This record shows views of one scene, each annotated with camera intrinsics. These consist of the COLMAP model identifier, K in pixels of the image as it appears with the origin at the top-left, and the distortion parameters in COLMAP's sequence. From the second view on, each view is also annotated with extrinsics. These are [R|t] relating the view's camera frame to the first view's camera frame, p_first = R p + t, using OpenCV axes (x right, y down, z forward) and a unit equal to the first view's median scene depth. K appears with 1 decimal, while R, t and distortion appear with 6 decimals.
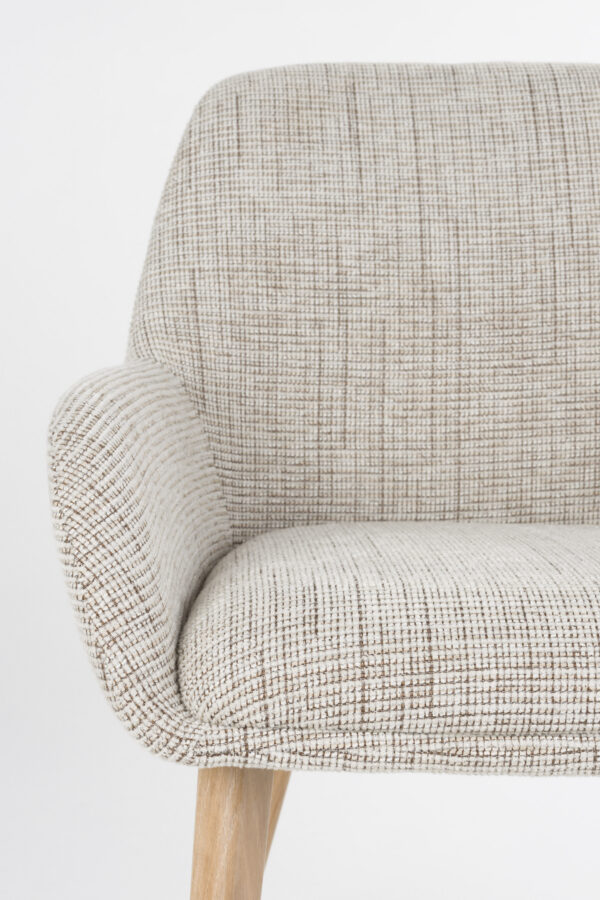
lens RADIAL K [[1376.0, 0, 190.6], [0, 1376.0, 497.9], [0, 0, 1]] dist [0.017986, 0.024181]
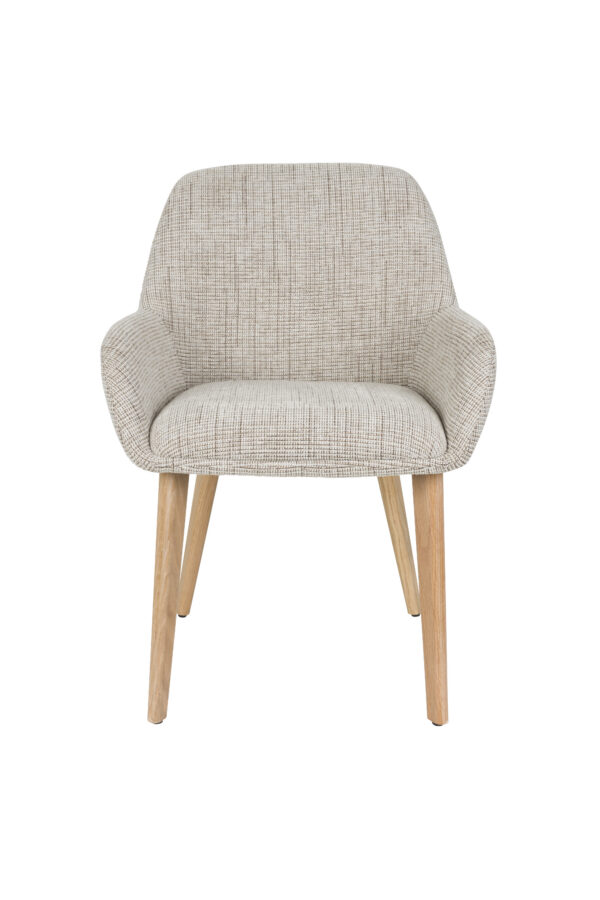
lens RADIAL K [[1376.0, 0, 190.6], [0, 1376.0, 497.9], [0, 0, 1]] dist [0.017986, 0.024181]
pose [[0.997733, 0.009892, -0.066560, 0.187273], [-0.002210, 0.993418, 0.114524, -0.048065], [0.067255, -0.114117, 0.991188, -1.245615]]
